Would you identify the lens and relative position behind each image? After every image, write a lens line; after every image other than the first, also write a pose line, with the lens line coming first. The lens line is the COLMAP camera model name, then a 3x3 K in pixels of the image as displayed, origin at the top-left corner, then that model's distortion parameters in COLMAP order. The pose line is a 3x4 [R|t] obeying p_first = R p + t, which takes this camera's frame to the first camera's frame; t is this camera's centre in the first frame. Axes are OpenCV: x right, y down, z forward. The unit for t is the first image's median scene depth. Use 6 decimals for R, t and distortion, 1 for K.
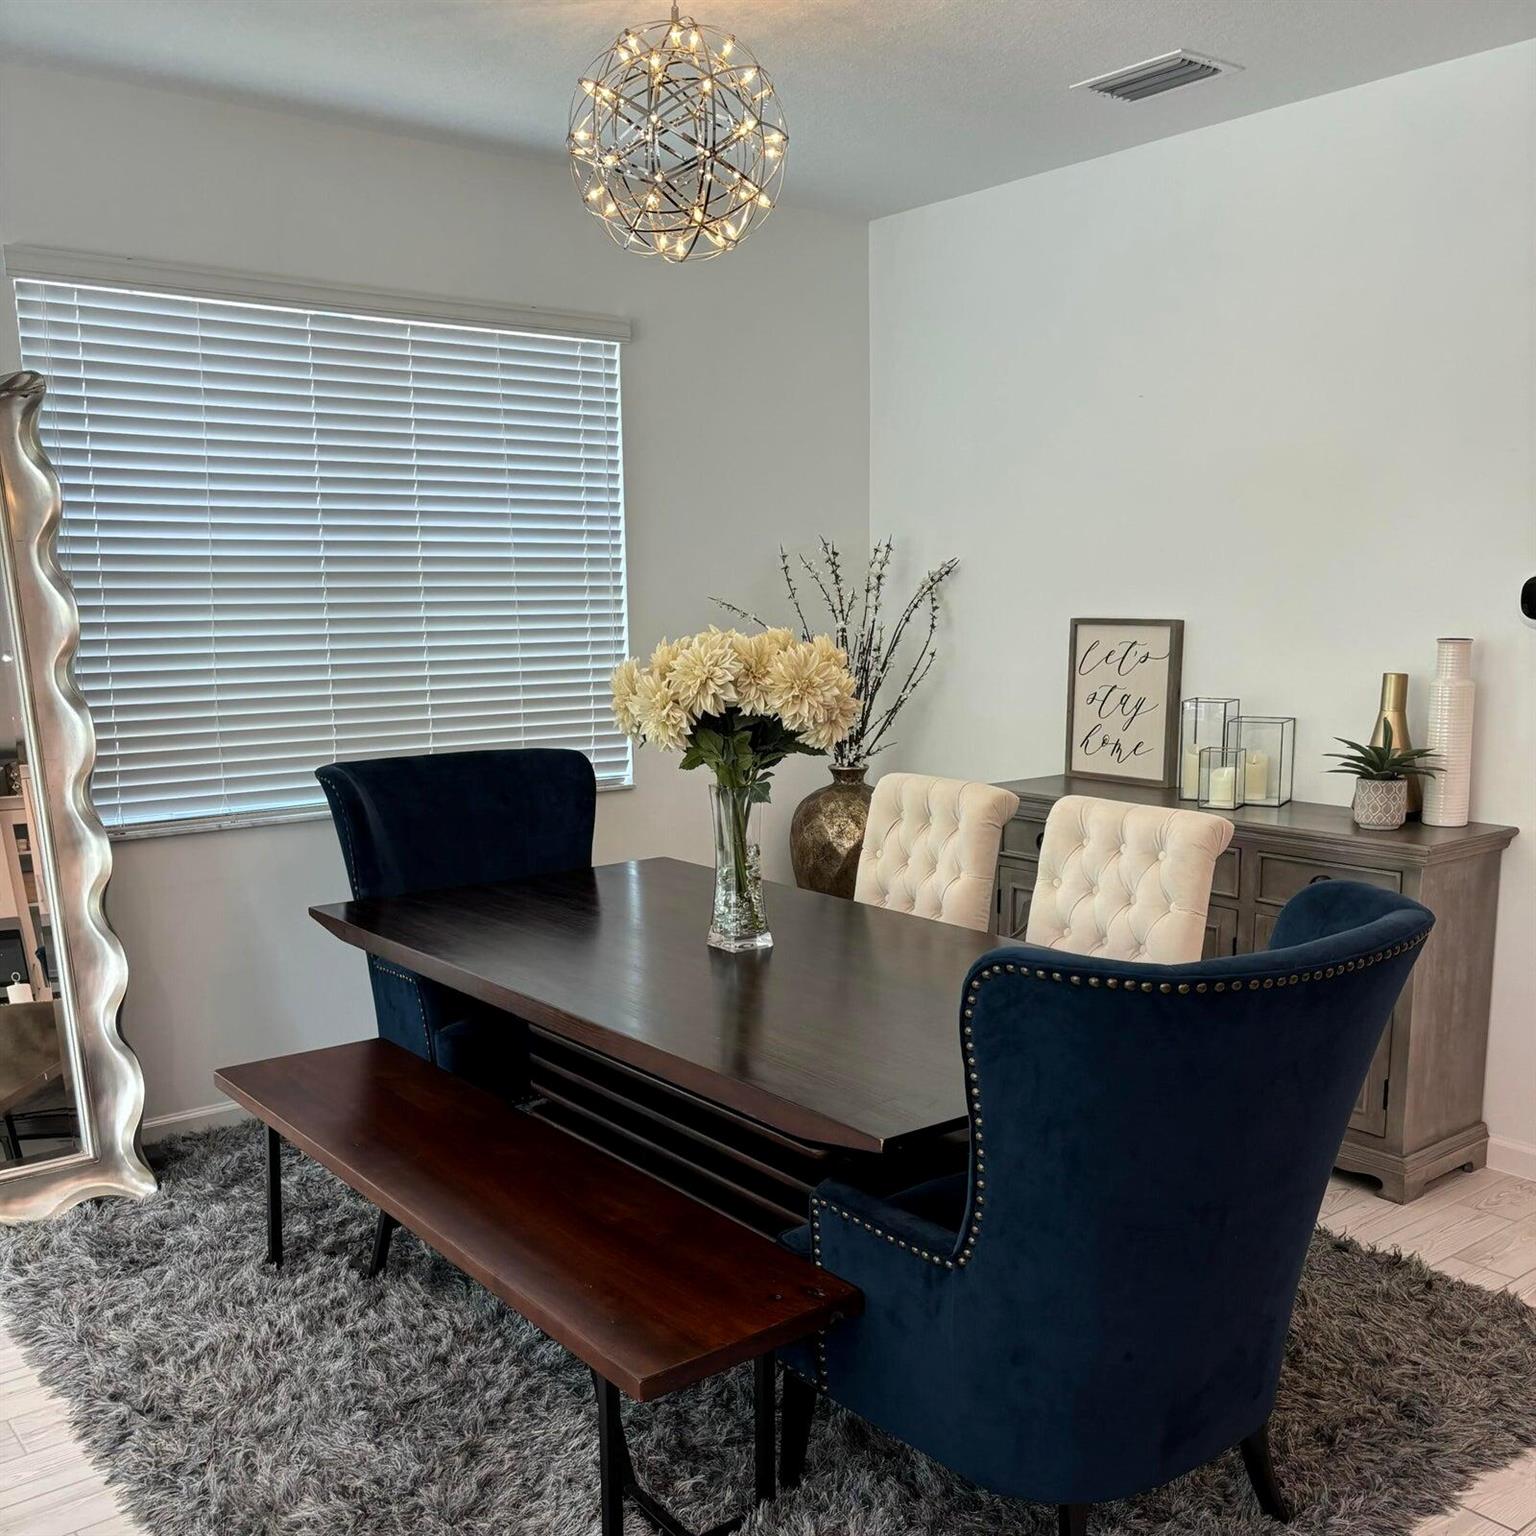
lens RADIAL K [[1506.9, 0, 790.1], [0, 1506.9, 834.1], [0, 0, 1]] dist [0.120515, -0.161473]
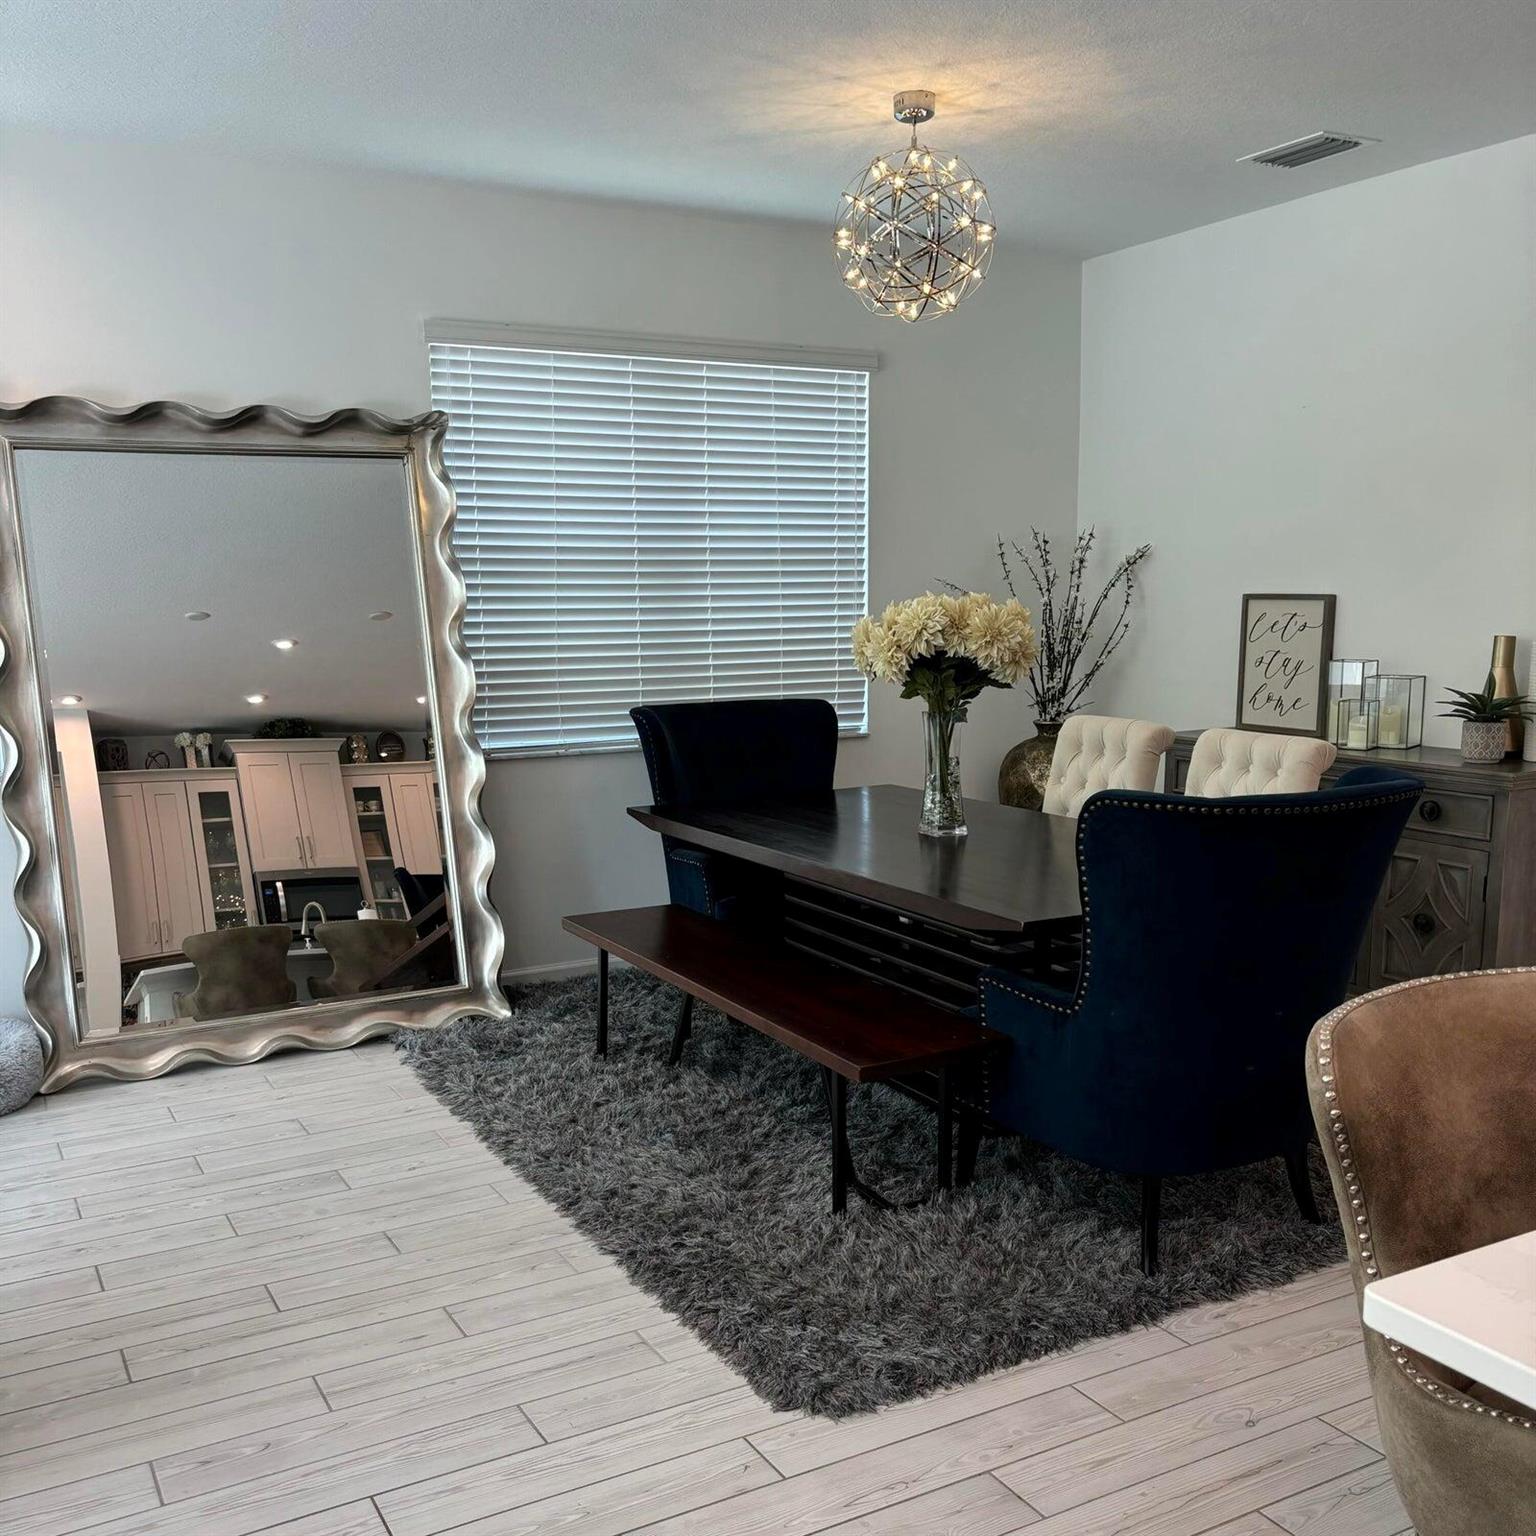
lens RADIAL K [[1506.9, 0, 790.1], [0, 1506.9, 834.1], [0, 0, 1]] dist [0.120515, -0.161473]
pose [[0.987036, 0.025459, -0.158470, 0.038862], [-0.025582, 0.999672, 0.001262, 0.067084], [0.158450, 0.002808, 0.987363, -0.291910]]
